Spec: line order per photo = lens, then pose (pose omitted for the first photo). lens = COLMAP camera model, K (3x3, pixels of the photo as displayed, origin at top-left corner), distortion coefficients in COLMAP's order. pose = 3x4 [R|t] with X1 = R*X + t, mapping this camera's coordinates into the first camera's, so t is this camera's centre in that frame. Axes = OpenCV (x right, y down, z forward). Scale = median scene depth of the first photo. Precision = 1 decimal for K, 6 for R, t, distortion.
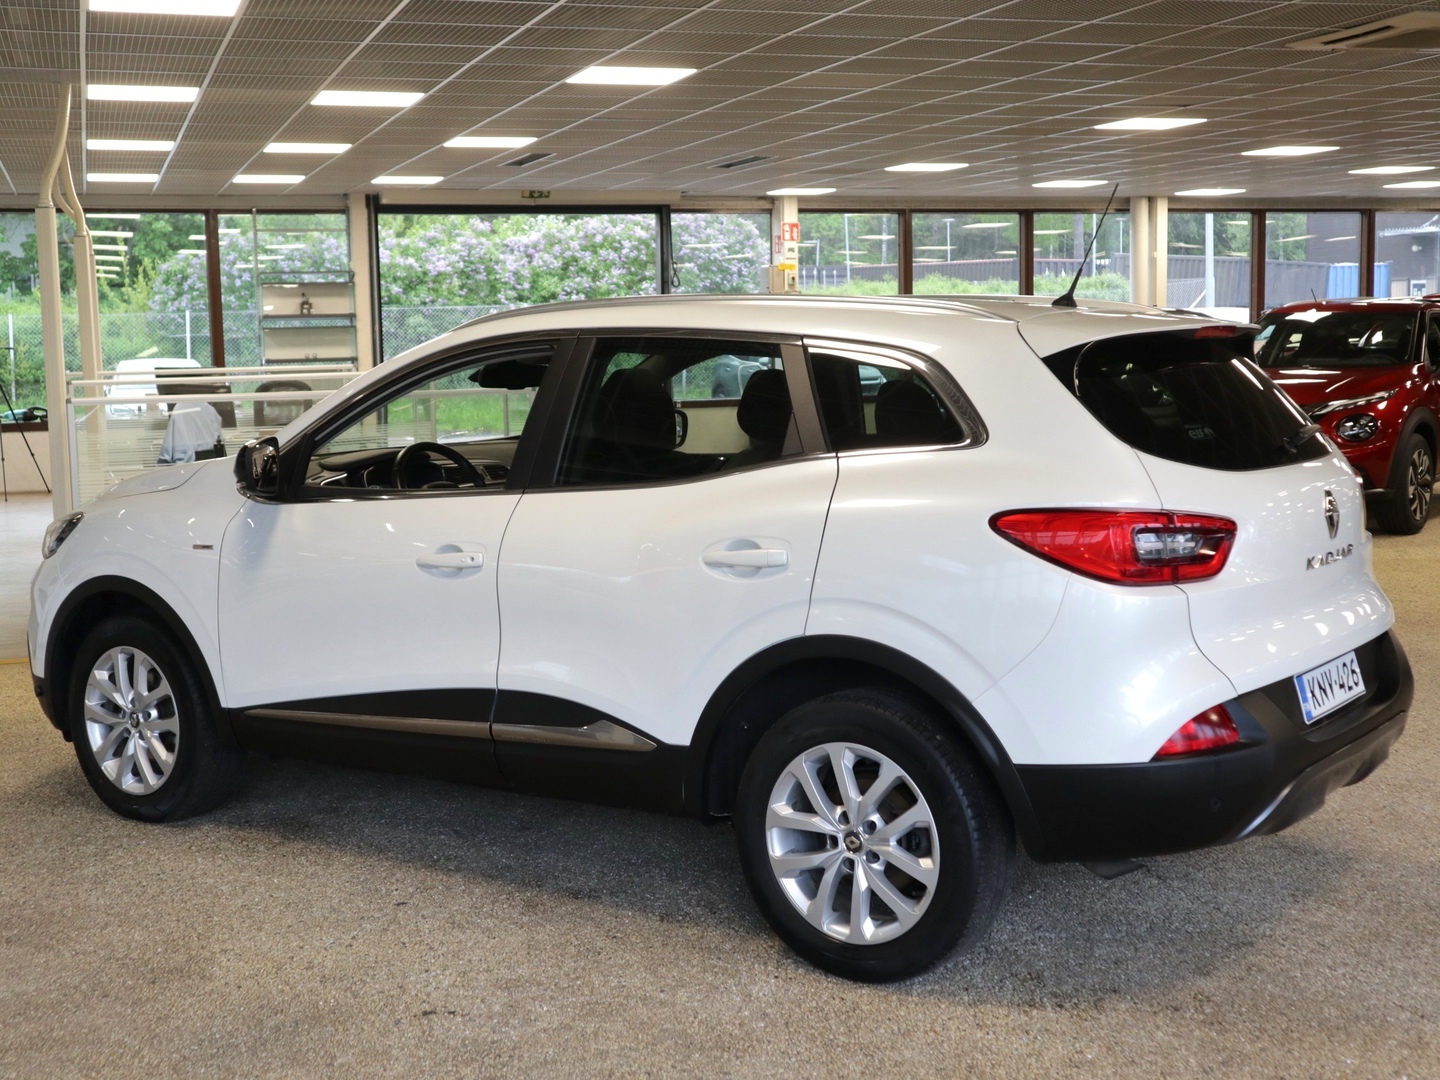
lens RADIAL K [[1932.1, 0, 720.0], [0, 1932.1, 540.0], [0, 0, 1]] dist [-0.008508, -0.010899]
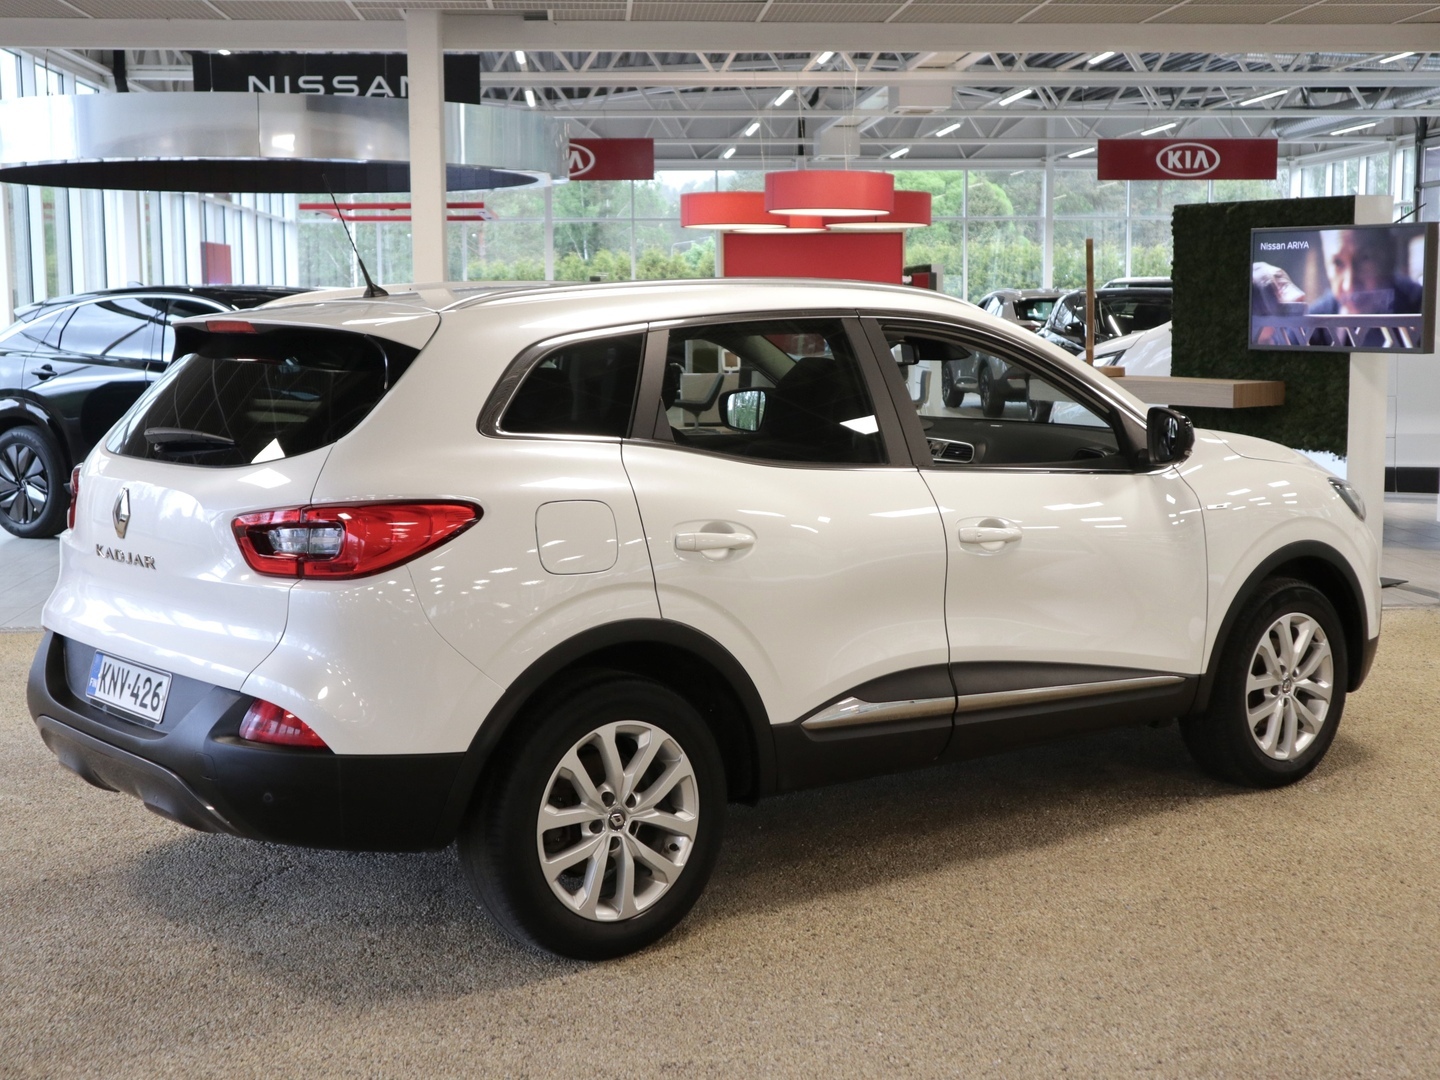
lens RADIAL K [[1929.5, 0, 720.0], [0, 1929.5, 540.0], [0, 0, 1]] dist [0.014089, 0.009060]
pose [[-0.254997, 0.133717, -0.957652, 1.179622], [-0.104414, 0.980793, 0.164751, -0.194002], [0.961288, 0.142004, -0.236137, 1.516353]]
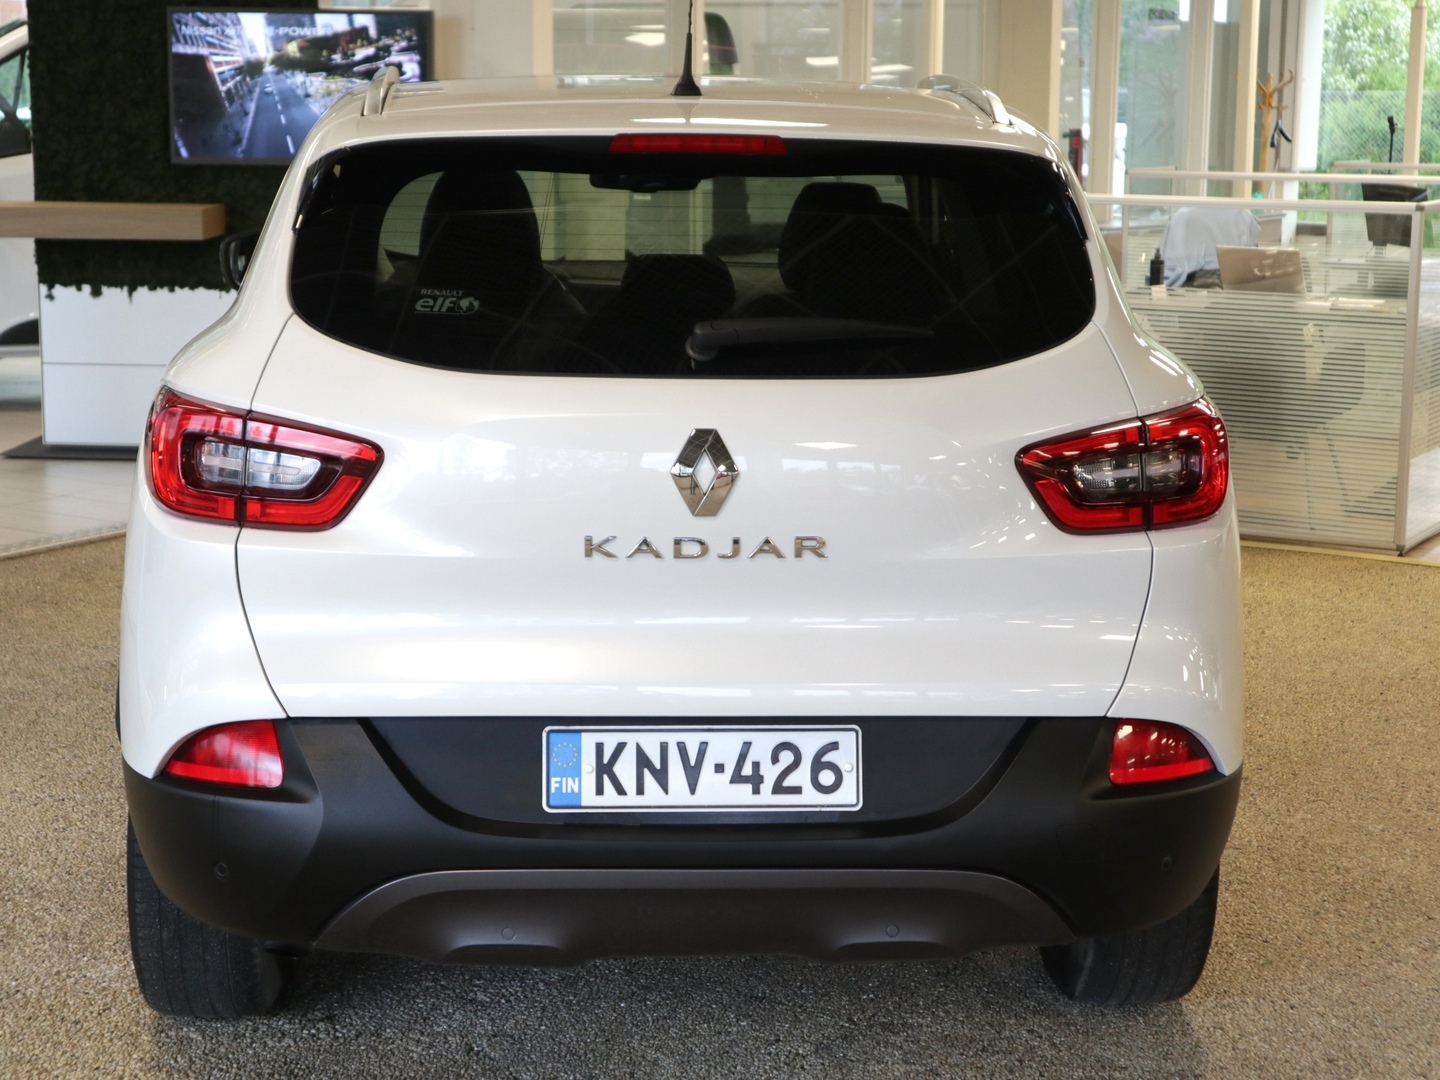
lens RADIAL K [[2411.1, 0, 720.0], [0, 2411.1, 540.0], [0, 0, 1]] dist [-0.005770, -0.073530]
pose [[0.631142, 0.160697, -0.758838, 0.852667], [-0.115204, 0.986874, 0.113170, -0.074048], [0.767064, 0.015995, 0.641371, 0.542790]]
